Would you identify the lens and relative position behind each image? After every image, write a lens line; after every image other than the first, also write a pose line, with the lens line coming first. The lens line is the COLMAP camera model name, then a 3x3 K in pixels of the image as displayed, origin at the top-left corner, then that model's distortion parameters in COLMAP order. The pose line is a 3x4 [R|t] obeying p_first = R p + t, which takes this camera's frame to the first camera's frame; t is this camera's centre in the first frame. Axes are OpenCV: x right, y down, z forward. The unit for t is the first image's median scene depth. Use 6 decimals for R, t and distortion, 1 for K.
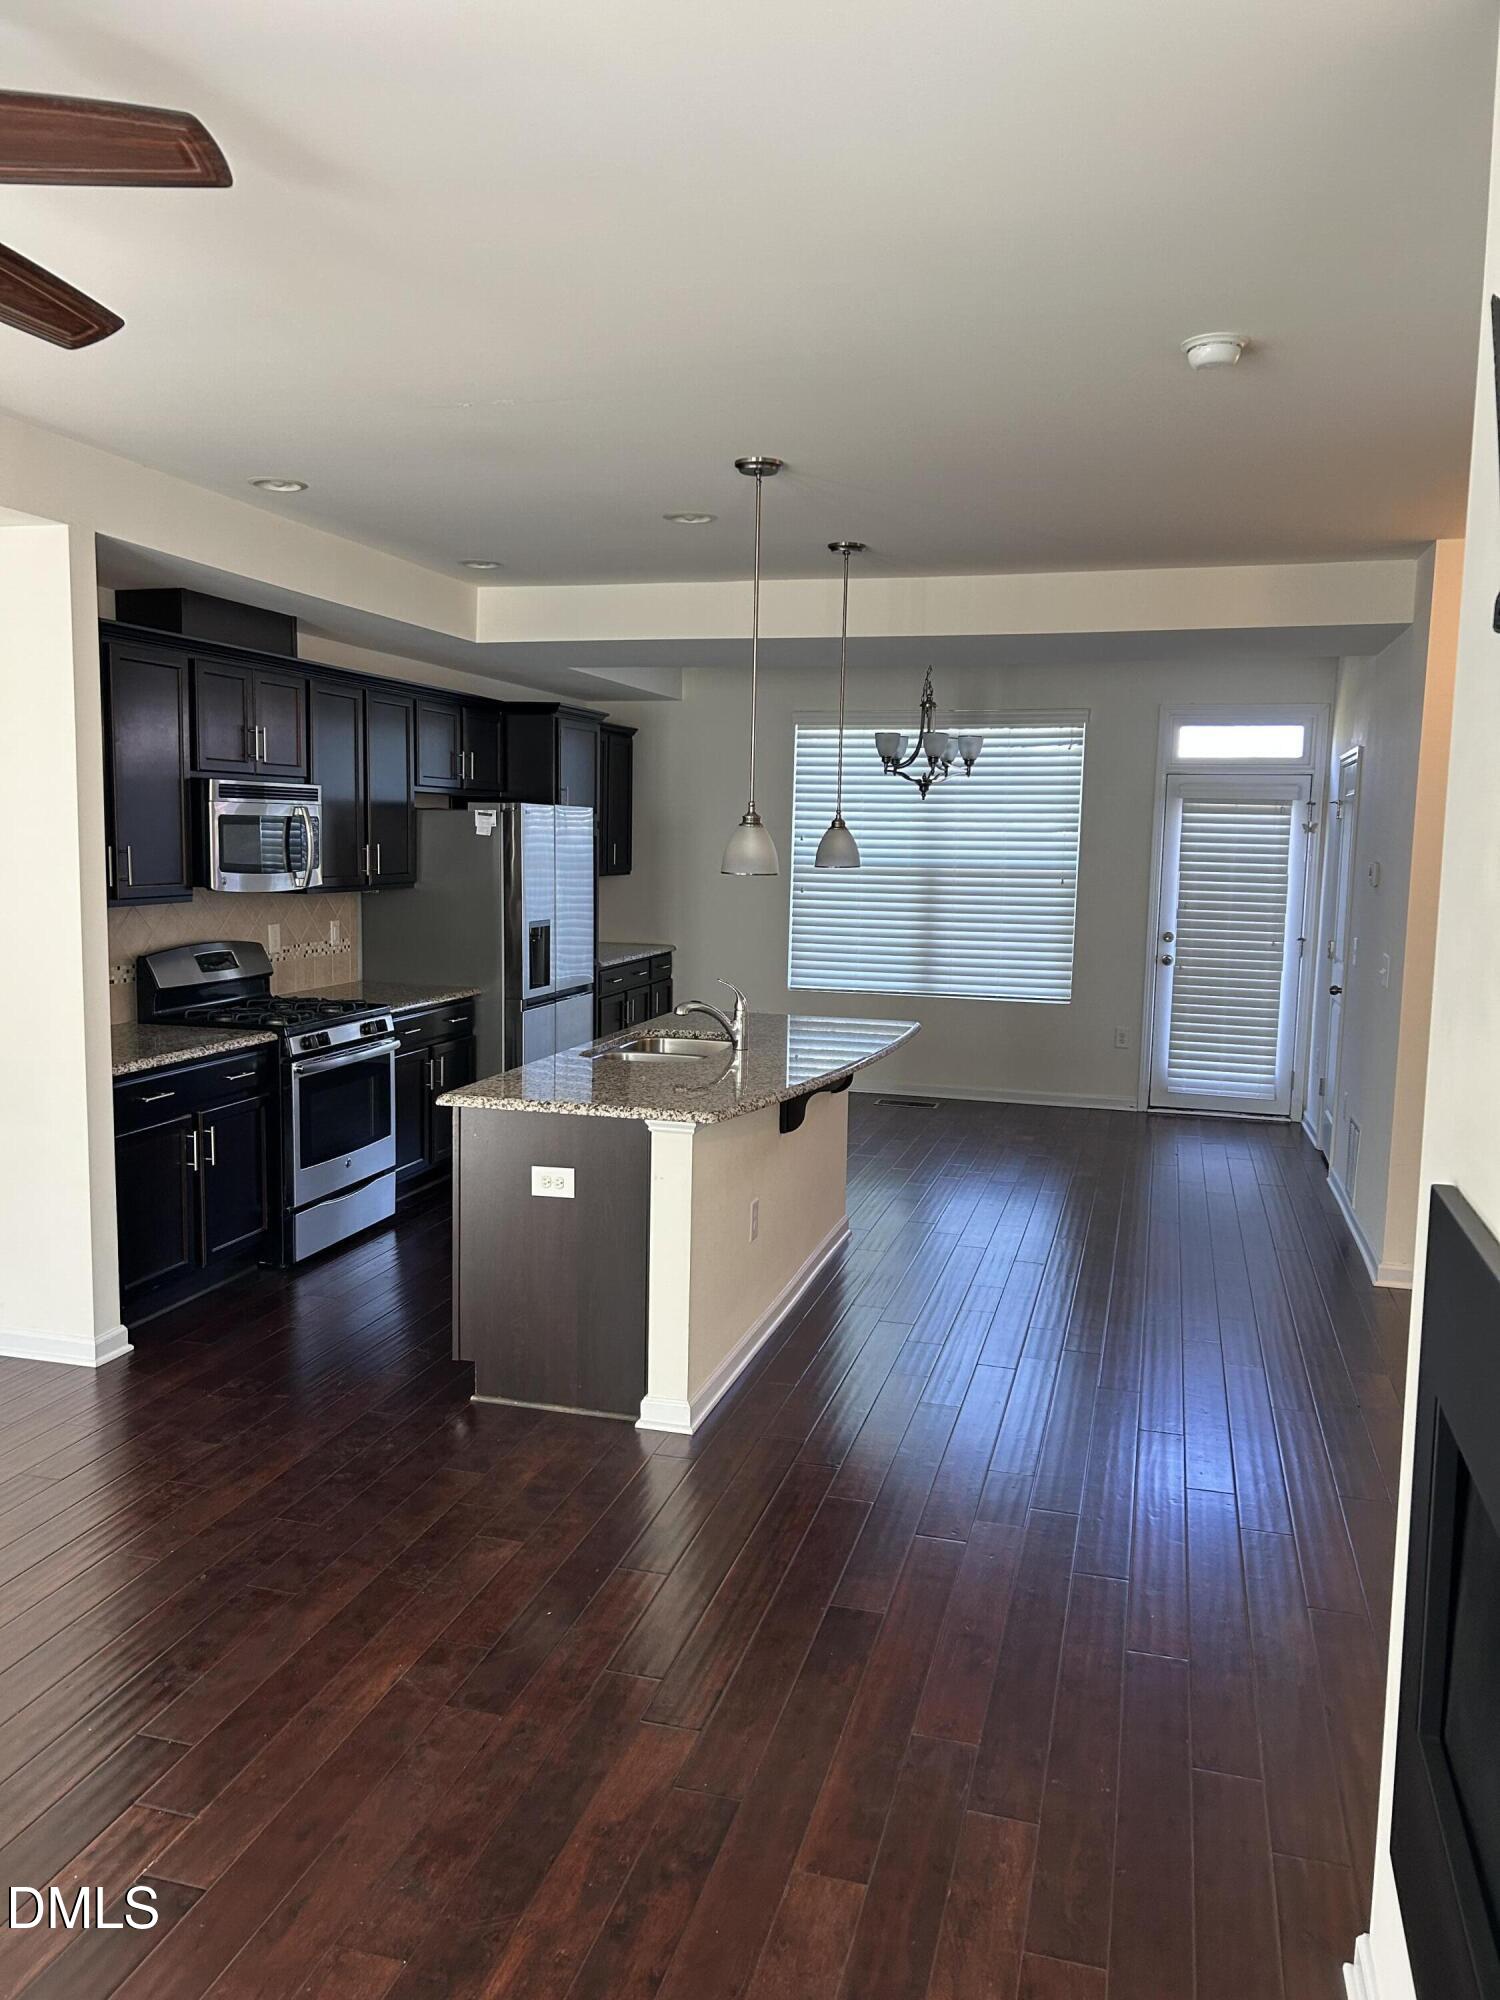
lens RADIAL K [[1512.7, 0, 727.8], [0, 1512.7, 1012.7], [0, 0, 1]] dist [-0.007639, -0.009614]
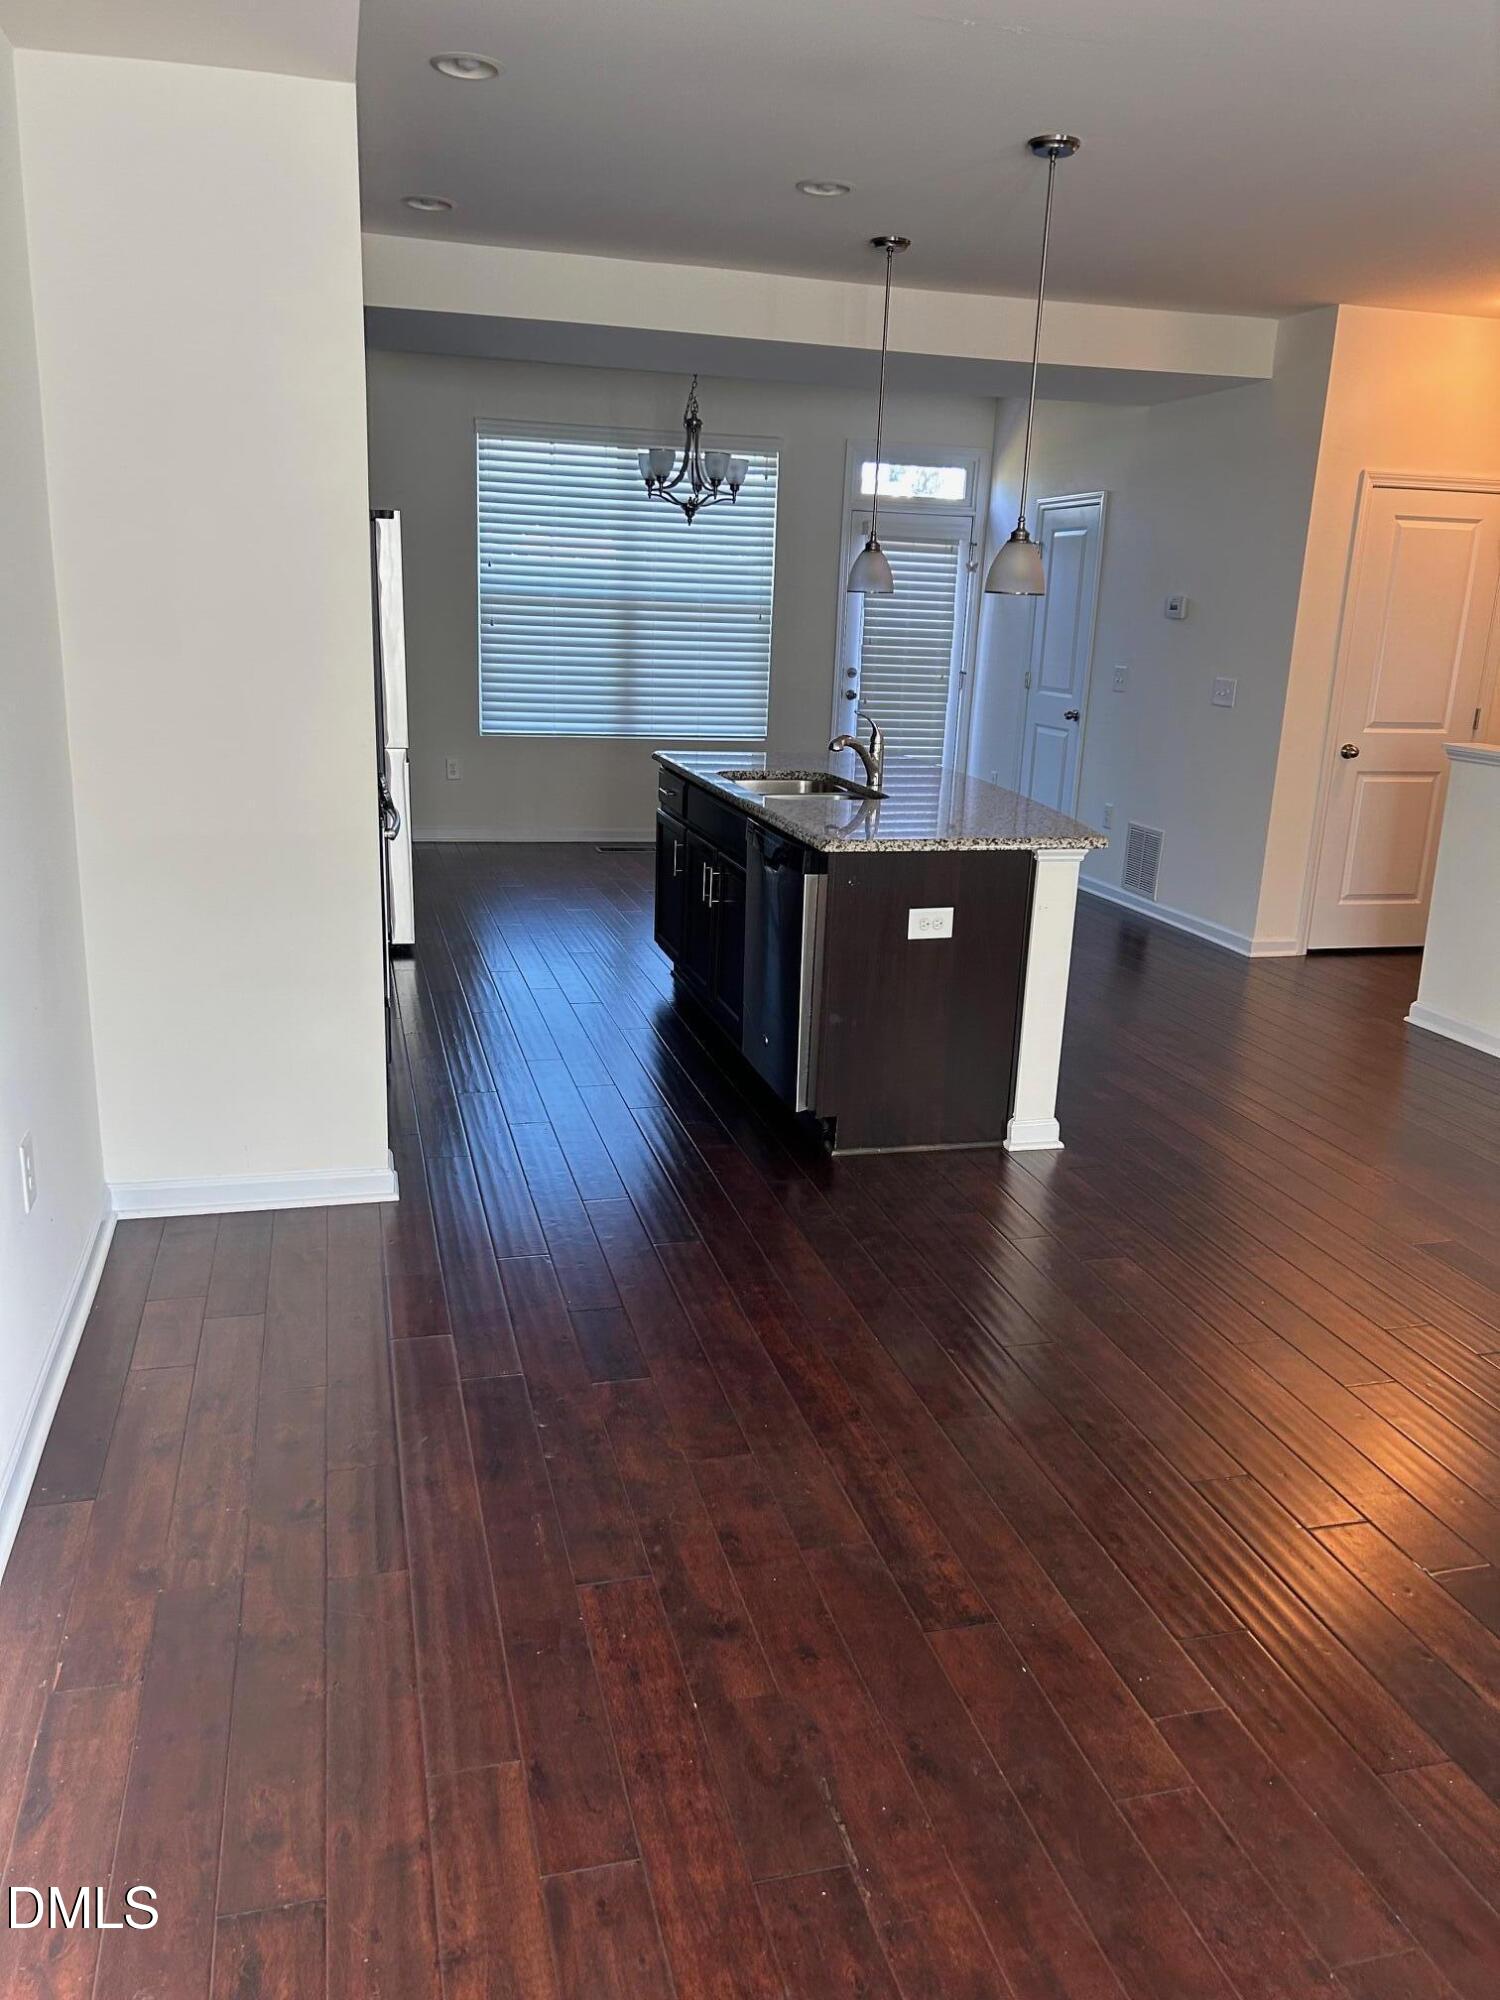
lens RADIAL K [[1527.3, 0, 750.0], [0, 1527.3, 1000.0], [0, 0, 1]] dist [0.068176, -0.000131]
pose [[0.857015, -0.114063, 0.502509, -0.425086], [0.035199, 0.985874, 0.163750, -0.002692], [-0.514088, -0.122649, 0.848923, 0.127220]]
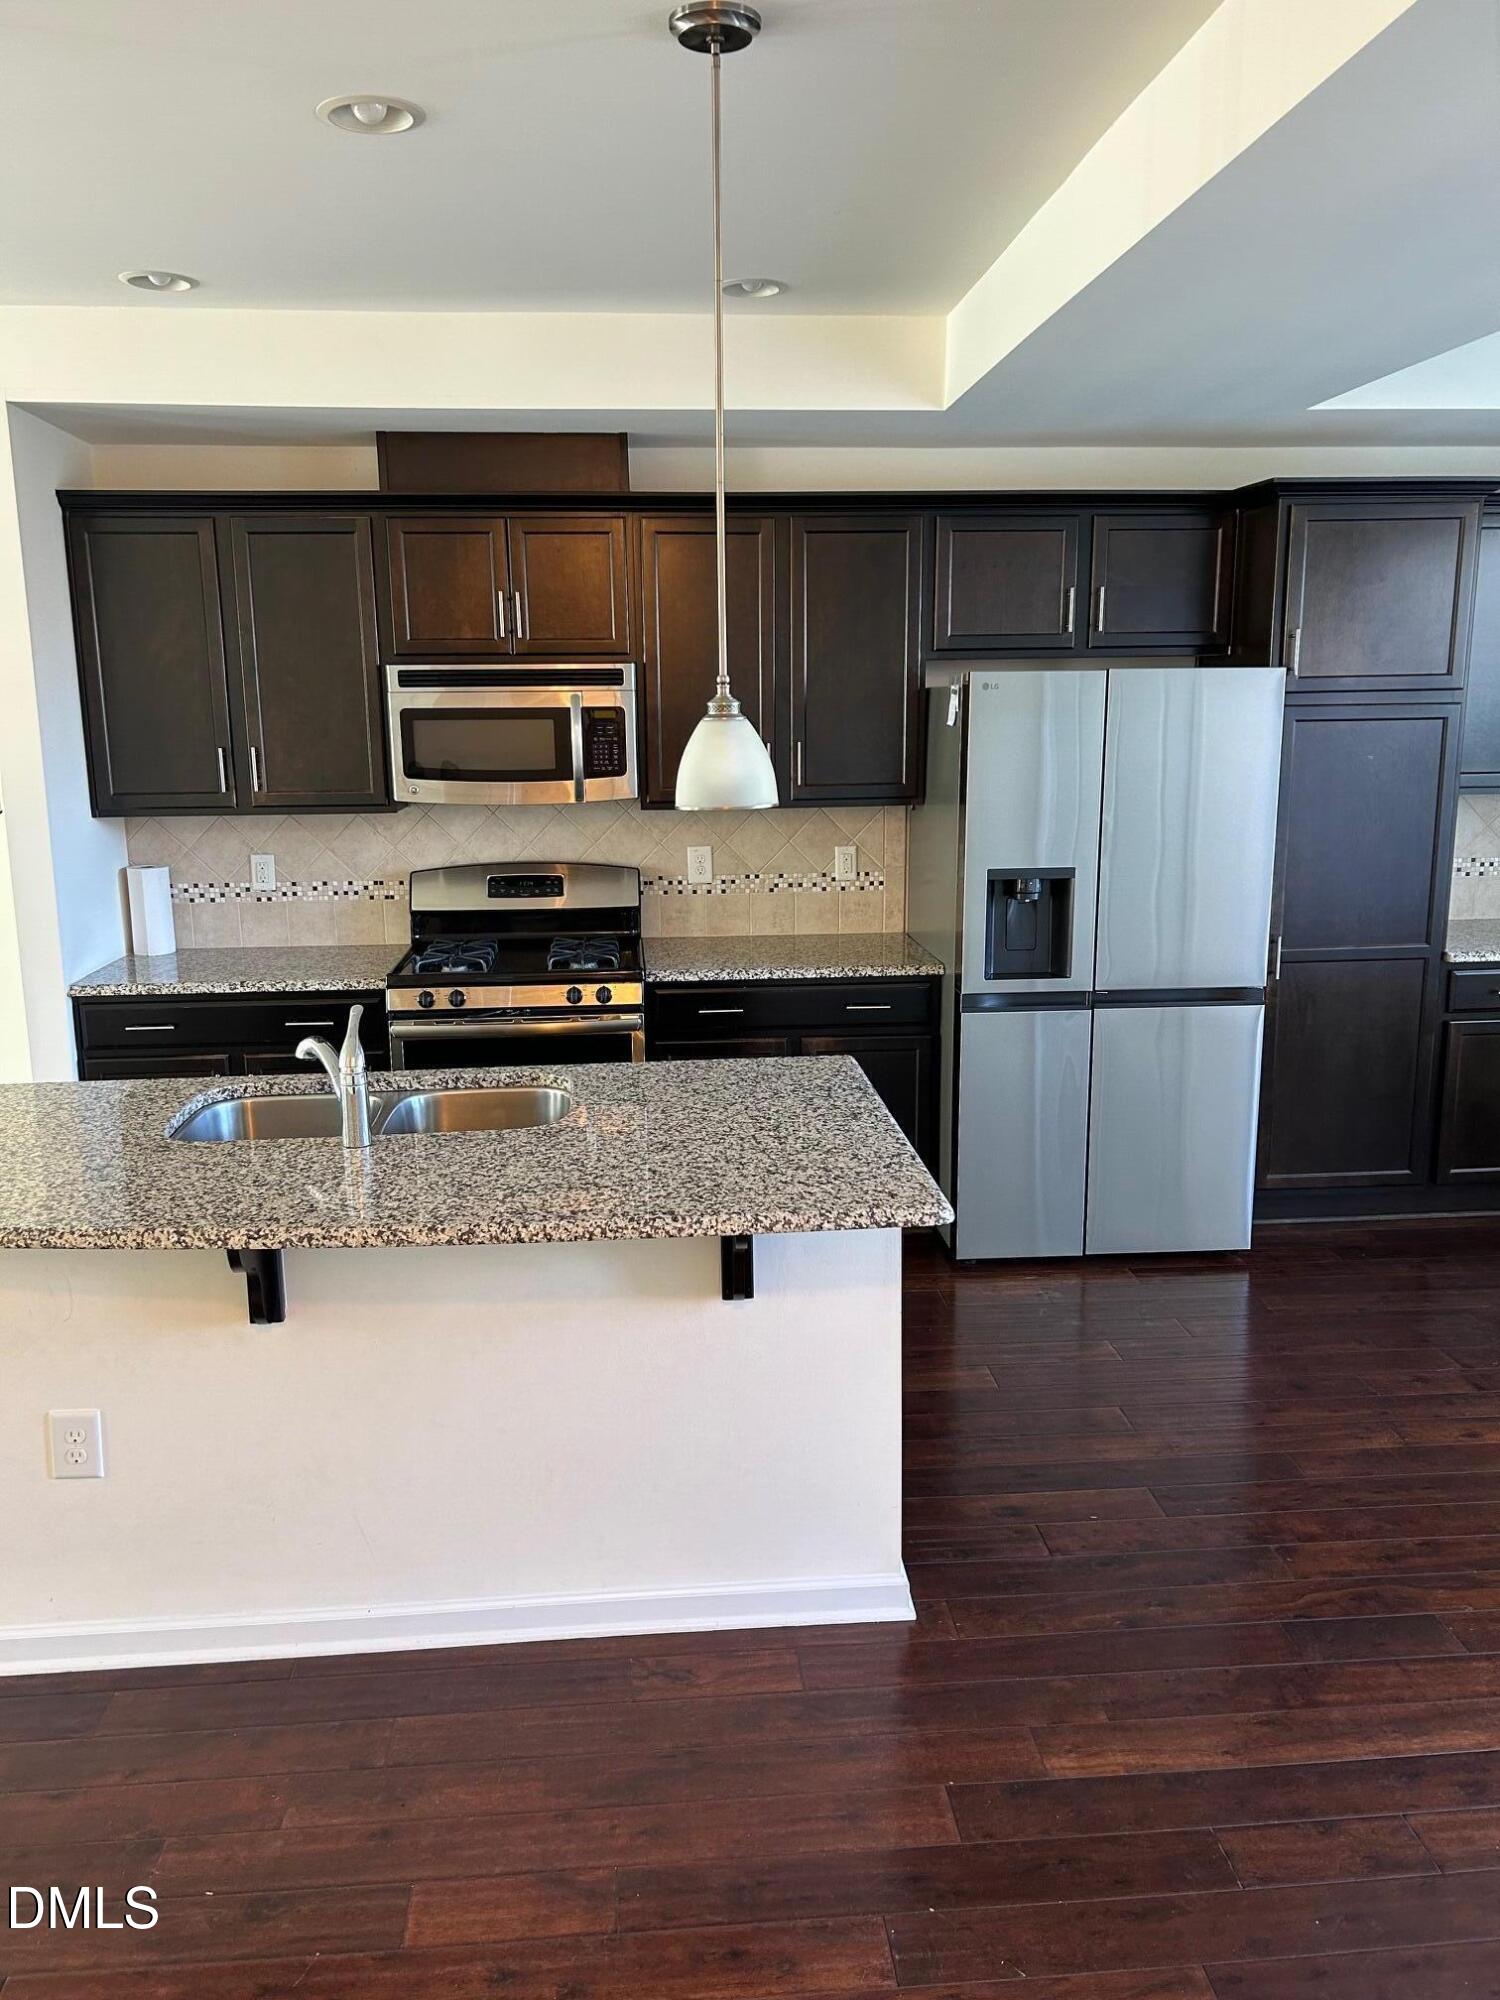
lens RADIAL K [[1485.6, 0, 750.0], [0, 1485.6, 1000.0], [0, 0, 1]] dist [0.067901, 0.000127]
pose [[0.361825, 0.166925, -0.917180, 0.391681], [-0.096611, 0.985255, 0.141202, -0.083597], [0.927227, 0.037519, 0.372616, 0.681349]]
